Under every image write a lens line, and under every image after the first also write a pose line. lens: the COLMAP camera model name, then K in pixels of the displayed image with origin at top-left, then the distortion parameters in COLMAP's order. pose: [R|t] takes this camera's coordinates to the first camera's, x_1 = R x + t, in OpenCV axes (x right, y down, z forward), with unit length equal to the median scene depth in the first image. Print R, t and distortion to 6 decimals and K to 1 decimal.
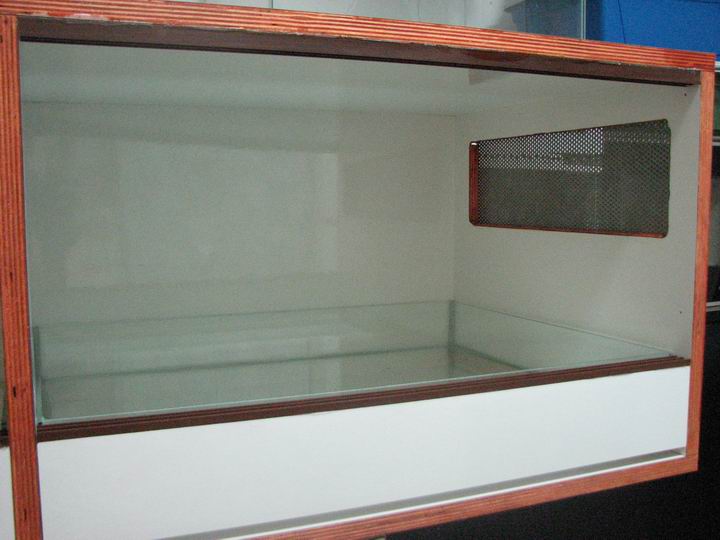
lens RADIAL K [[776.3, 0, 349.3], [0, 776.3, 274.8], [0, 0, 1]] dist [-0.205676, 0.301098]
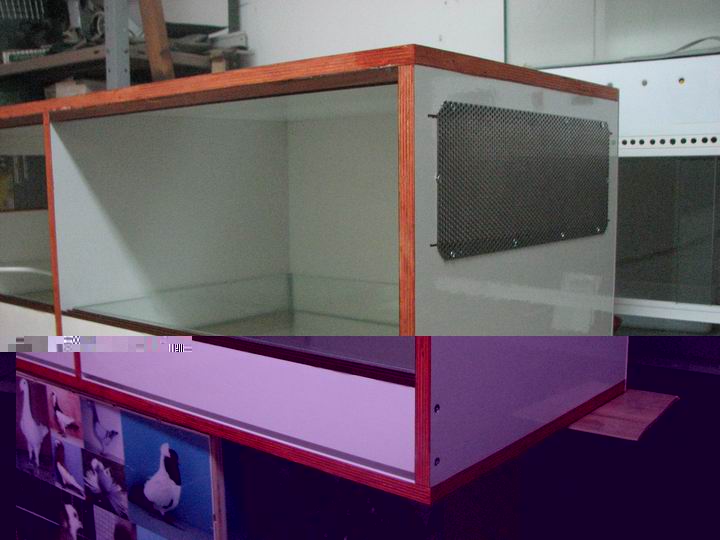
lens RADIAL K [[776.3, 0, 349.3], [0, 776.3, 274.8], [0, 0, 1]] dist [-0.205676, 0.301098]
pose [[0.446137, 0.118684, -0.887060, 1.248446], [-0.070719, 0.992744, 0.097257, -0.101599], [0.892166, 0.019342, 0.451293, 0.509998]]
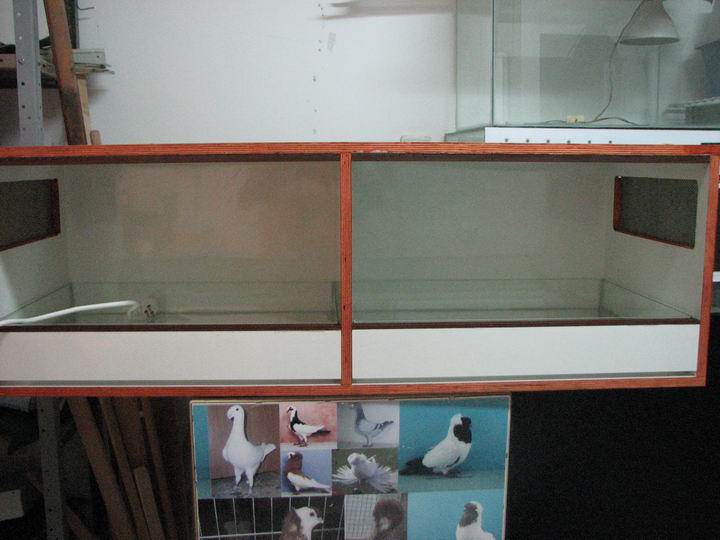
lens RADIAL K [[776.3, 0, 349.3], [0, 776.3, 274.8], [0, 0, 1]] dist [-0.205676, 0.301098]
pose [[0.935644, 0.052209, -0.349063, 0.299805], [-0.036291, 0.997988, 0.051992, -0.054437], [0.351075, -0.035979, 0.935656, -0.913769]]
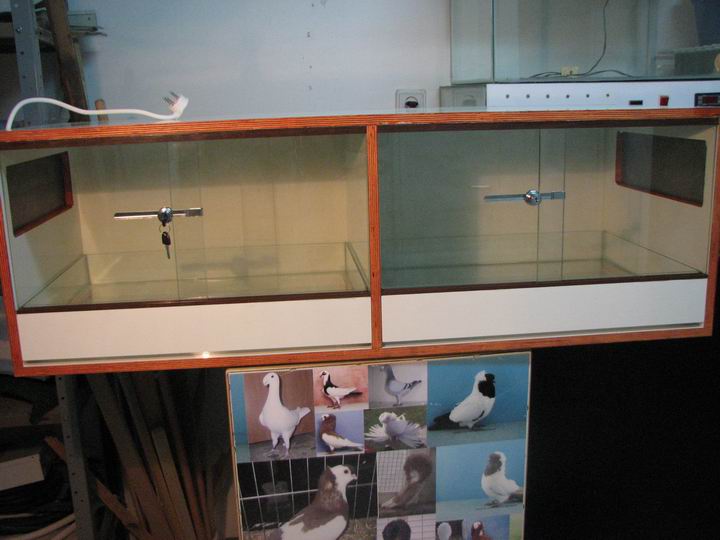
lens RADIAL K [[776.3, 0, 349.3], [0, 776.3, 274.8], [0, 0, 1]] dist [-0.205676, 0.301098]
pose [[0.951351, 0.045199, -0.304776, 0.182606], [-0.004492, 0.991111, 0.132964, -0.129068], [0.308076, -0.125126, 0.943097, -1.008403]]
